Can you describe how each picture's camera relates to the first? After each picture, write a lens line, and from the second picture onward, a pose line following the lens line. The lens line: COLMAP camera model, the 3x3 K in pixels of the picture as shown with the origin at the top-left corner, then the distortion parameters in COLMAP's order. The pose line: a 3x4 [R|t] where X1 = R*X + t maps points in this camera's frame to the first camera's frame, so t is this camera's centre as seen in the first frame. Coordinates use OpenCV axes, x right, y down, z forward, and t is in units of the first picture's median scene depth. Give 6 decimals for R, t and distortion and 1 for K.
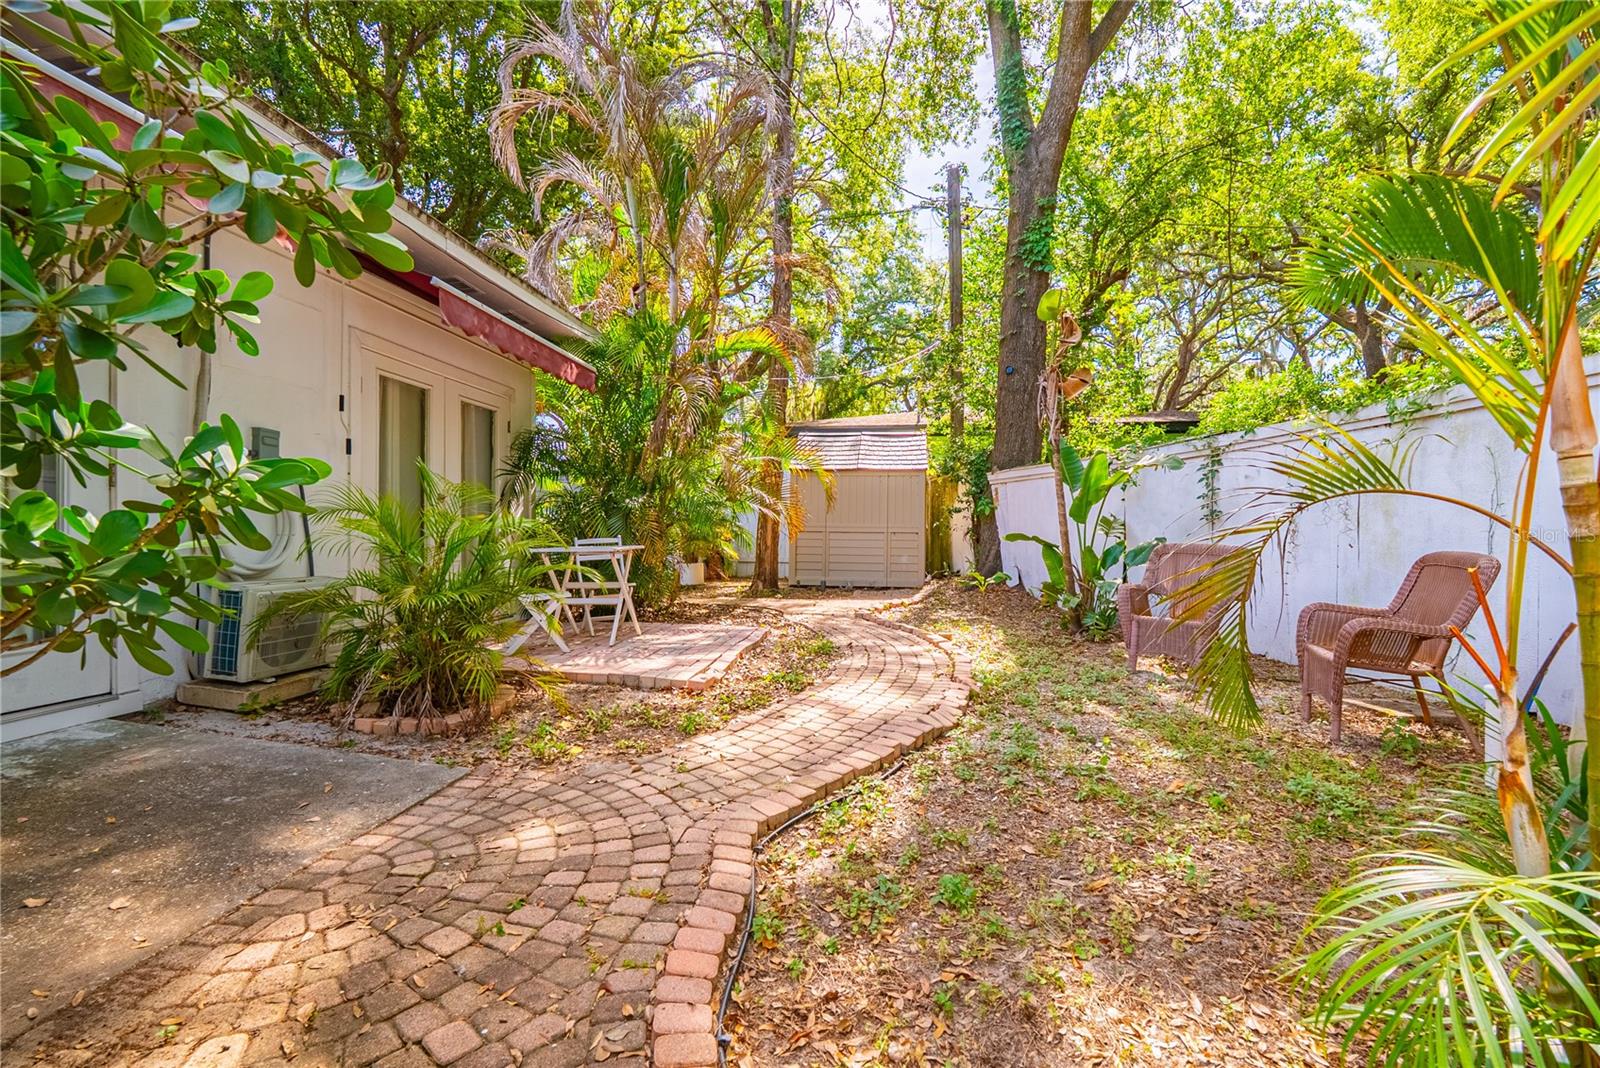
lens RADIAL K [[711.6, 0, 805.0], [0, 711.6, 532.2], [0, 0, 1]] dist [0.003179, -0.000750]
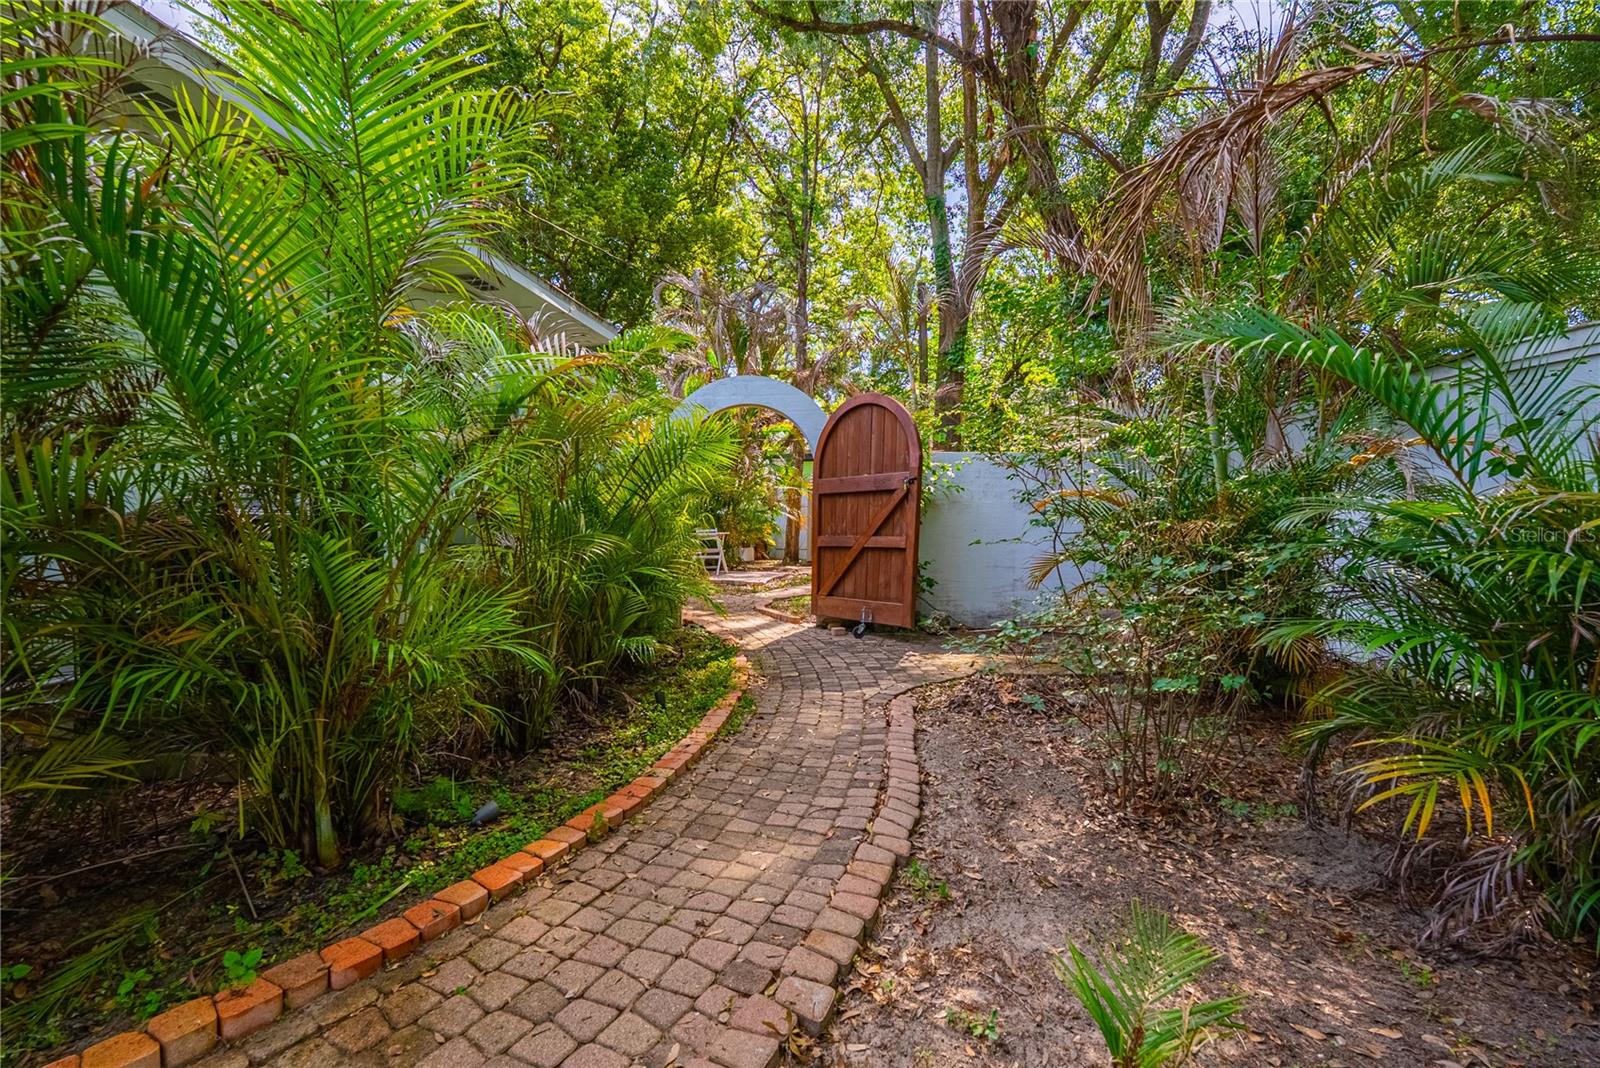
lens RADIAL K [[711.6, 0, 806.9], [0, 711.6, 540.9], [0, 0, 1]] dist [0.003179, -0.000750]
pose [[0.998337, -0.001423, -0.057623, 0.073702], [0.001957, 0.999956, 0.009216, 0.013052], [0.057608, -0.009313, 0.998296, -0.633995]]
